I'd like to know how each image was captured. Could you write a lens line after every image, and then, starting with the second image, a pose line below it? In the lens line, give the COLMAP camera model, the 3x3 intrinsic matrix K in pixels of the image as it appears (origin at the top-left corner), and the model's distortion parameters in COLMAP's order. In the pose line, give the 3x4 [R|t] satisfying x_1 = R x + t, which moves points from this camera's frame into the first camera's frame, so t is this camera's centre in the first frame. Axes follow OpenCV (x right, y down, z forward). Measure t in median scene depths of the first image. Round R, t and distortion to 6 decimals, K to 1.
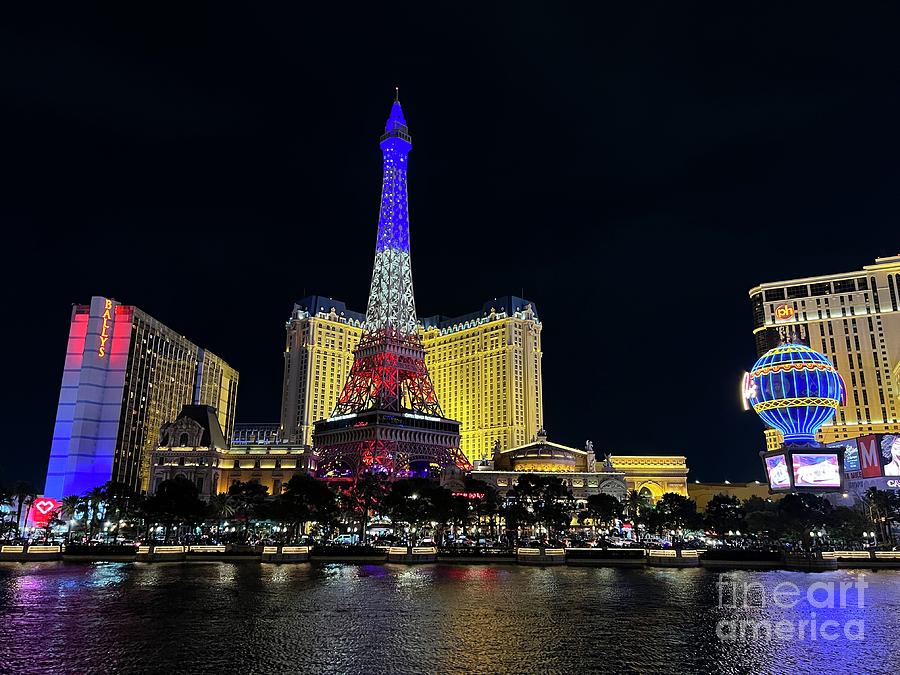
lens RADIAL K [[665.9, 0, 463.9], [0, 665.9, 343.7], [0, 0, 1]] dist [0.056694, -0.071701]
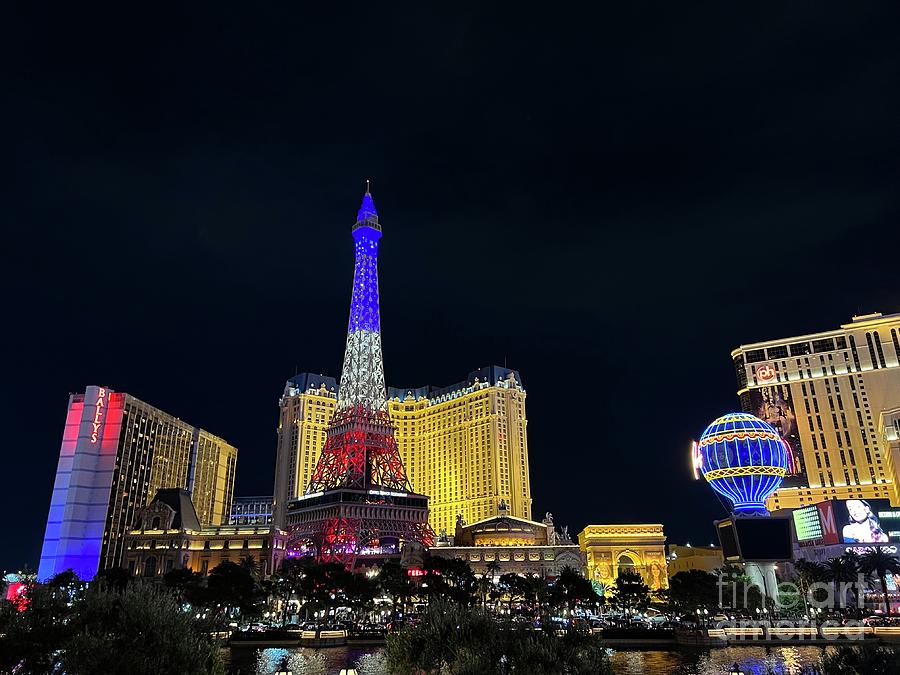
lens RADIAL K [[665.9, 0, 456.8], [0, 665.9, 338.2], [0, 0, 1]] dist [0.056694, -0.071701]
pose [[0.997850, -0.038808, -0.052816, 0.077172], [0.033428, 0.994506, -0.099195, -0.016006], [0.056376, 0.097216, 0.993665, -0.031885]]
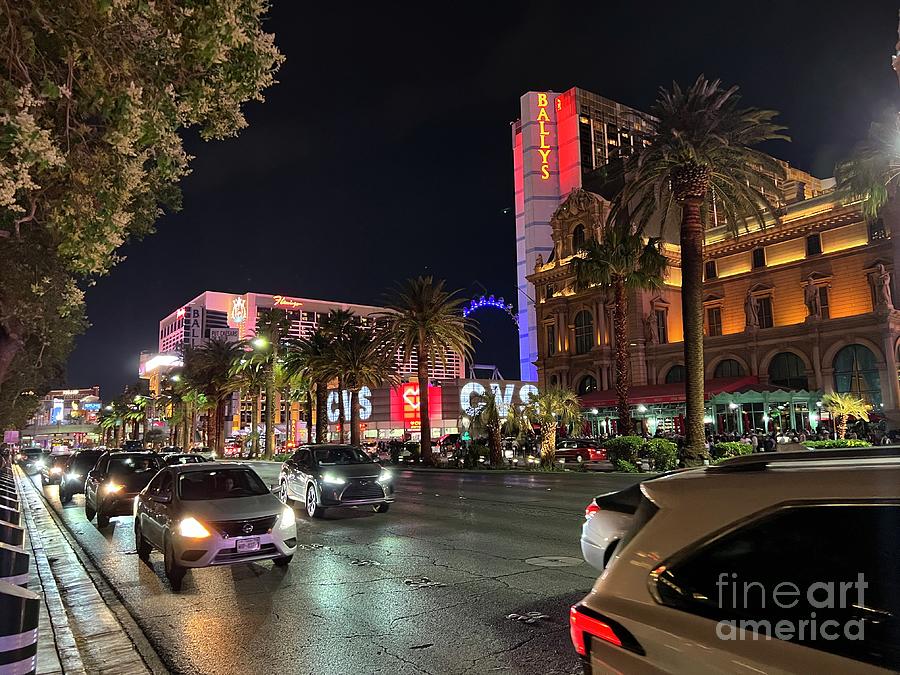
lens RADIAL K [[665.9, 0, 445.9], [0, 665.9, 339.5], [0, 0, 1]] dist [0.056694, -0.071701]
pose [[0.562873, -0.134681, -0.815497, -0.069749], [0.224069, 0.974553, -0.006292, 0.123027], [0.795593, -0.179185, 0.578727, 0.418891]]
